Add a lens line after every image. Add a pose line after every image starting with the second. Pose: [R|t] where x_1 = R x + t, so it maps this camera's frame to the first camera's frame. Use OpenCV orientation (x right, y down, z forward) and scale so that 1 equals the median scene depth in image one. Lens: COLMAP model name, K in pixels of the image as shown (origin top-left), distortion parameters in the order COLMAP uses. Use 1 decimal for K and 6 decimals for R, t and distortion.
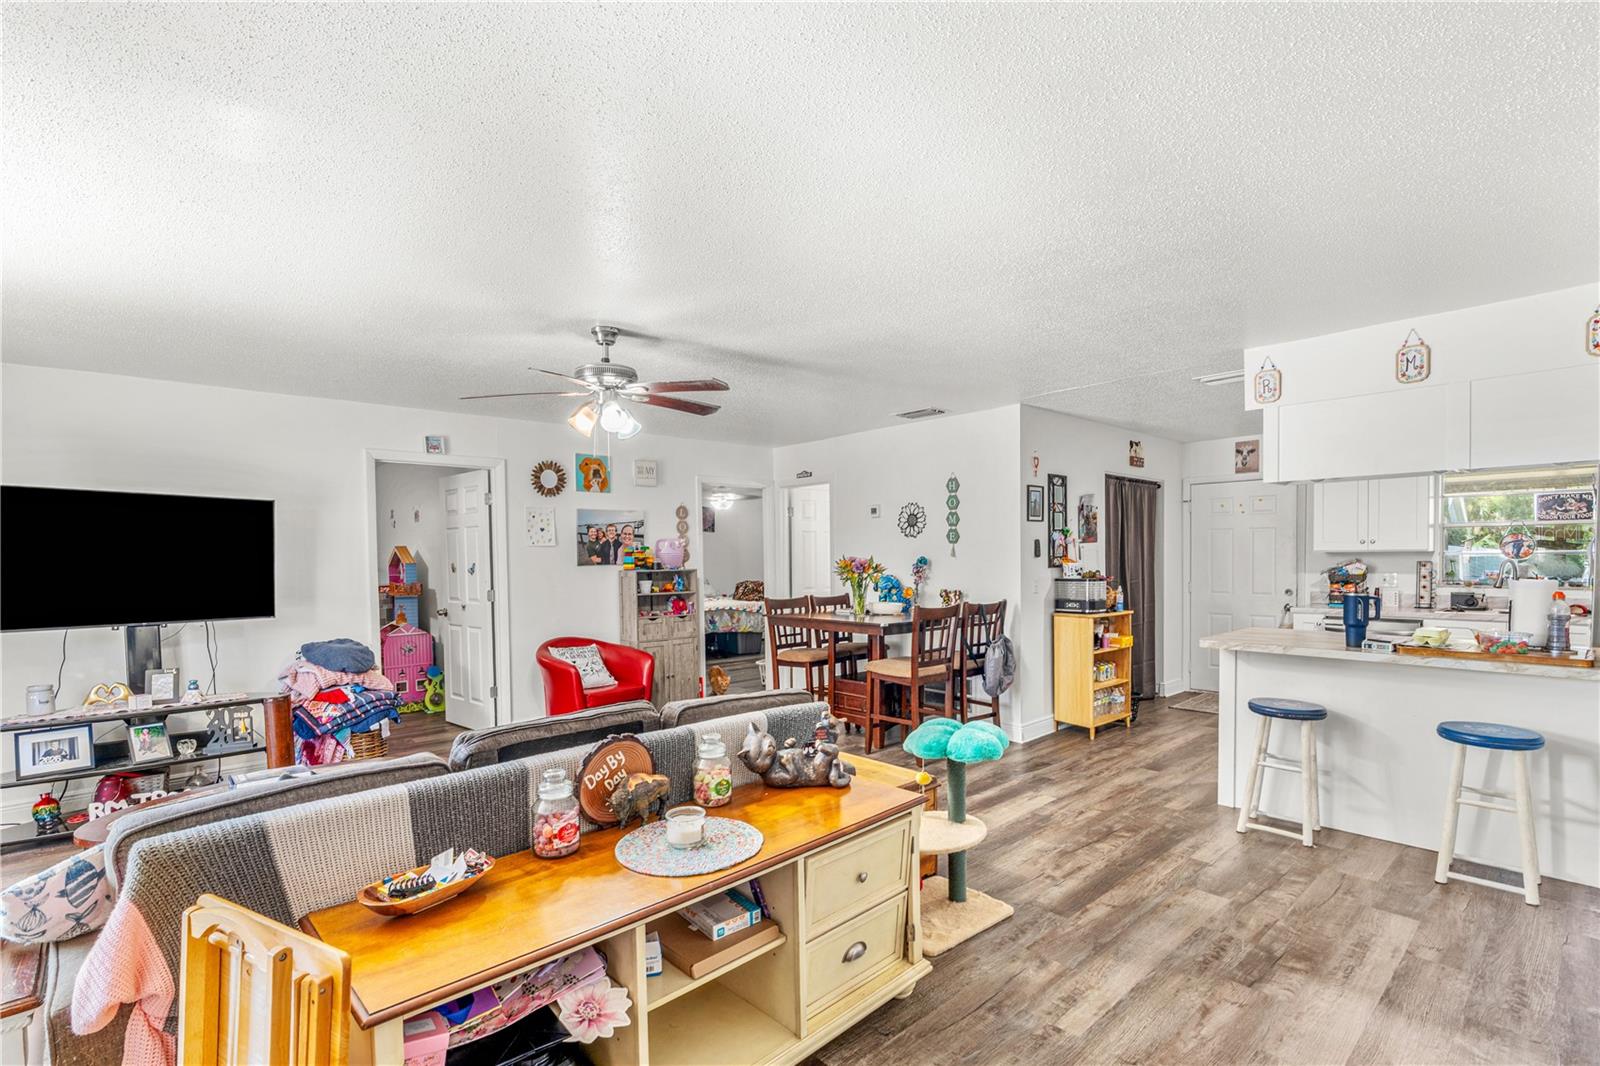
lens RADIAL K [[747.6, 0, 800.0], [0, 747.6, 533.0], [0, 0, 1]] dist [-0.001815, 0.000258]
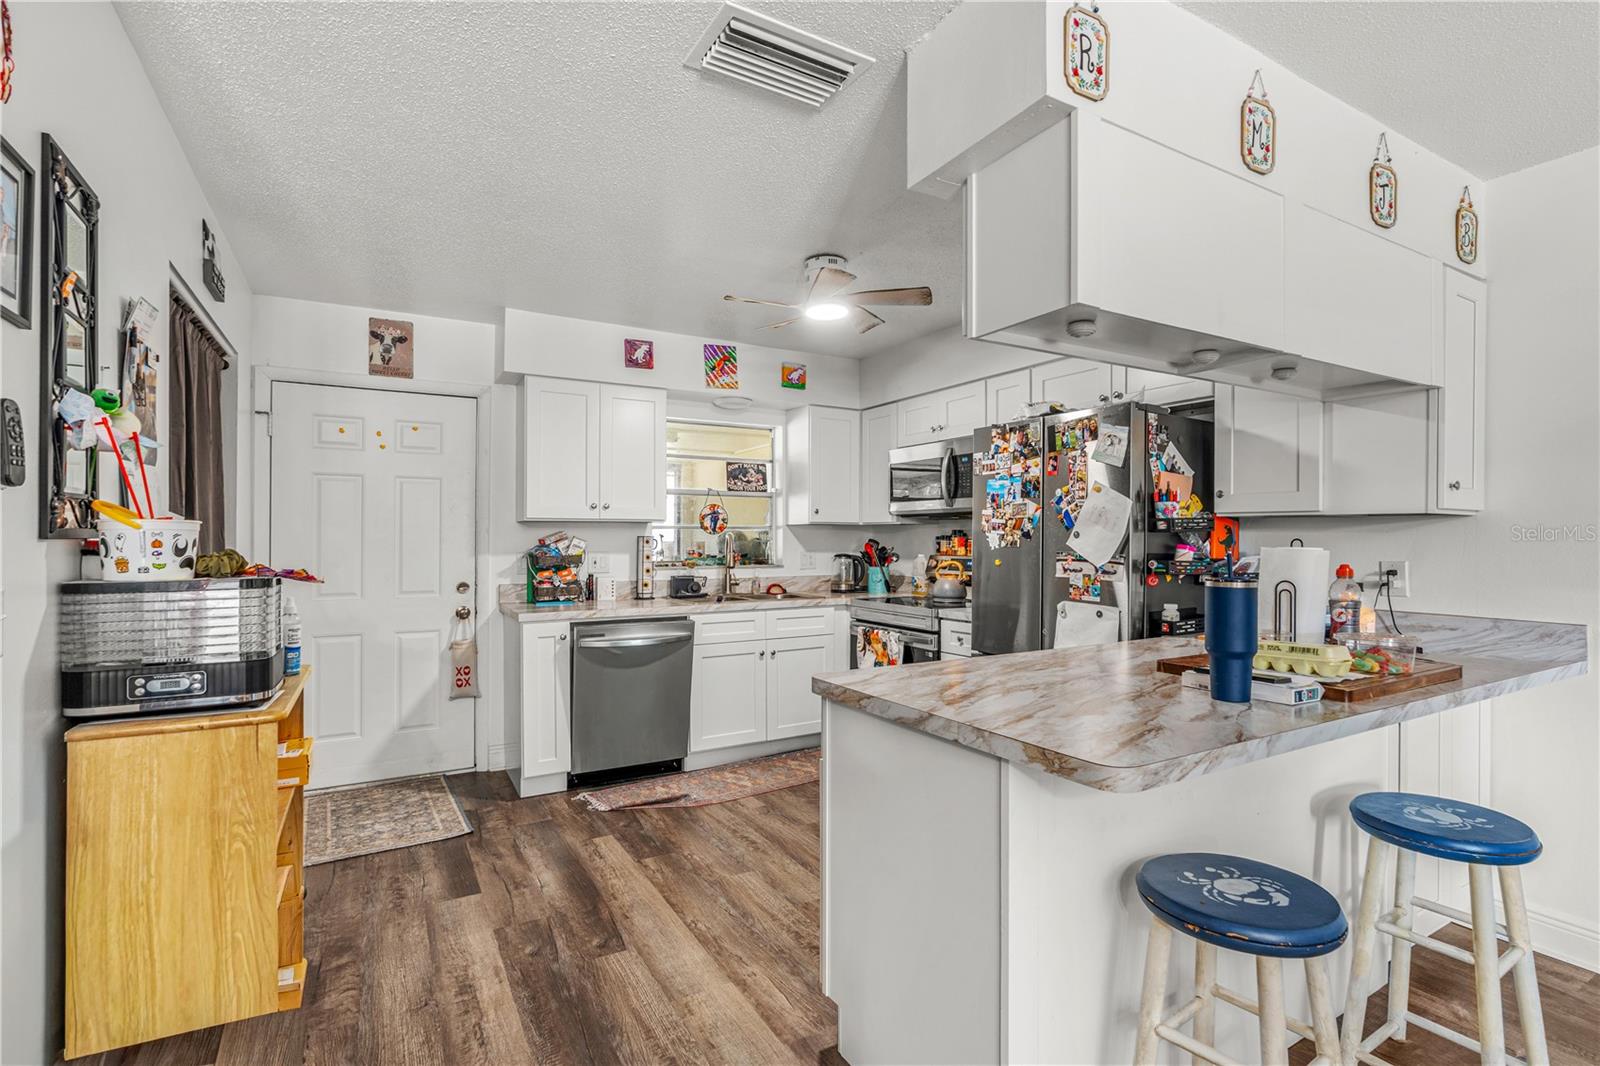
lens RADIAL K [[727.0, 0, 800.0], [0, 727.0, 533.0], [0, 0, 1]] dist [-0.001406, 0.000067]
pose [[0.200576, 0.018510, 0.979503, 0.152880], [-0.033933, 0.999353, -0.011937, 0.037307], [-0.979090, -0.030843, 0.201075, 0.685809]]
